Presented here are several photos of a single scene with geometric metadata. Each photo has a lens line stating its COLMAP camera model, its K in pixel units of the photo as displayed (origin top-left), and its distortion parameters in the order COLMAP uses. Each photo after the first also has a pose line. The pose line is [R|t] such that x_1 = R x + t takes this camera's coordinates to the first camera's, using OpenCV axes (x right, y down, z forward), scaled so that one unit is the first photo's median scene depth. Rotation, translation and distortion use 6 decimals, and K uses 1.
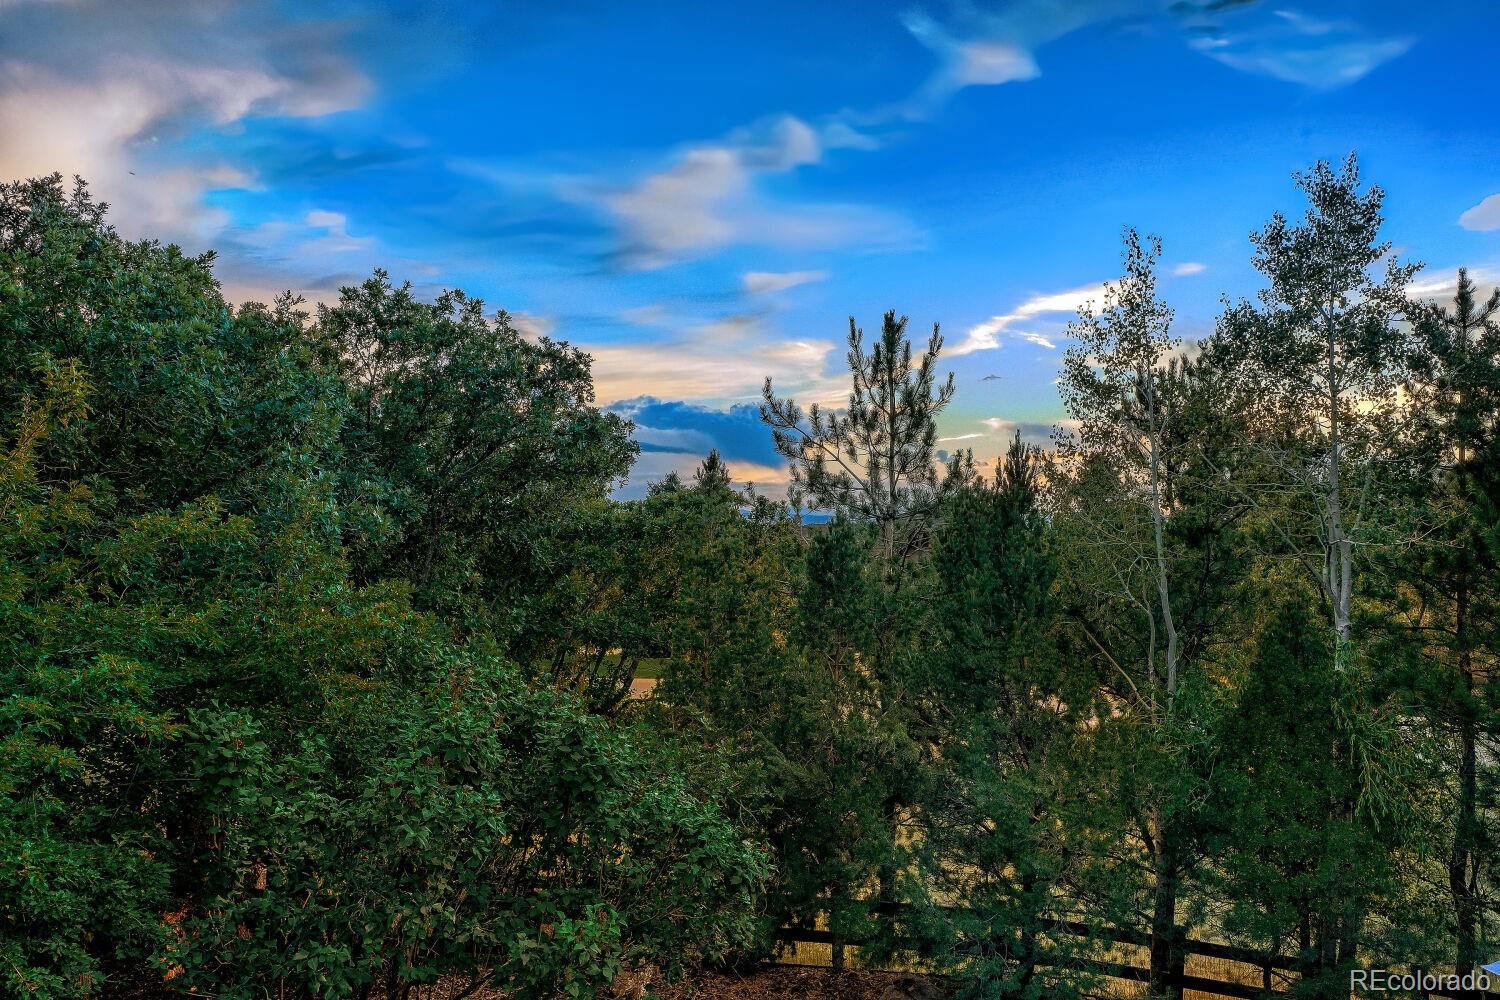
lens RADIAL K [[1320.1, 0, 762.4], [0, 1320.1, 513.5], [0, 0, 1]] dist [0.053315, 0.030578]
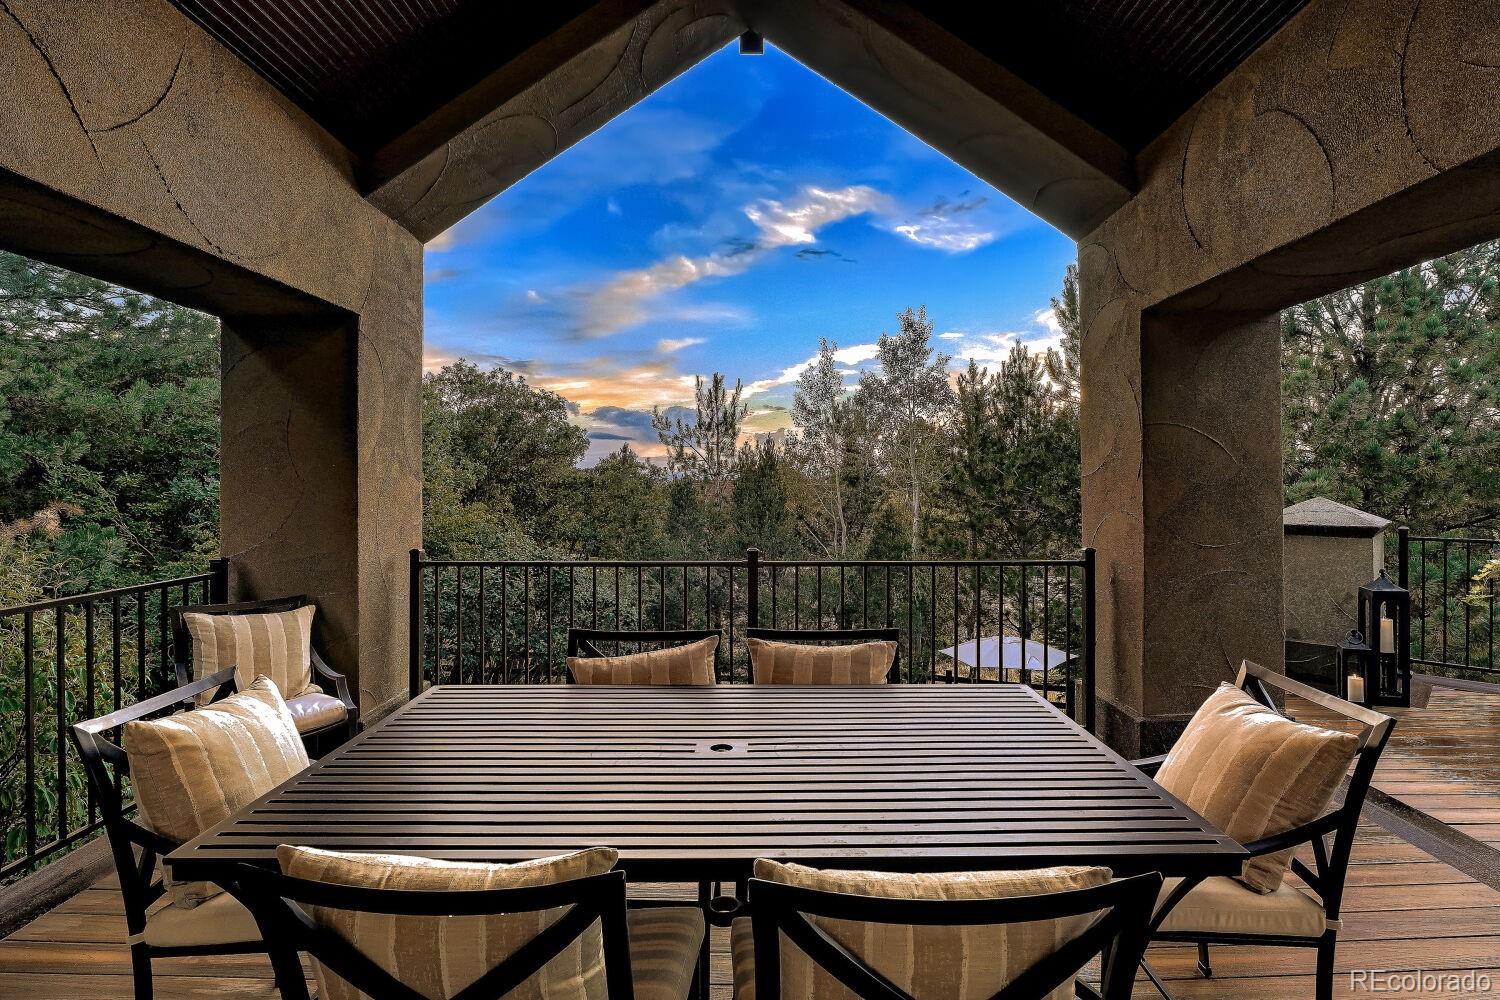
lens RADIAL K [[758.5, 0, 754.8], [0, 758.5, 476.4], [0, 0, 1]] dist [-0.035859, 0.006742]
pose [[0.993485, -0.012576, 0.113266, 0.024454], [0.012353, 0.999920, 0.002672, 0.003656], [-0.113290, -0.001256, 0.993561, -0.176311]]
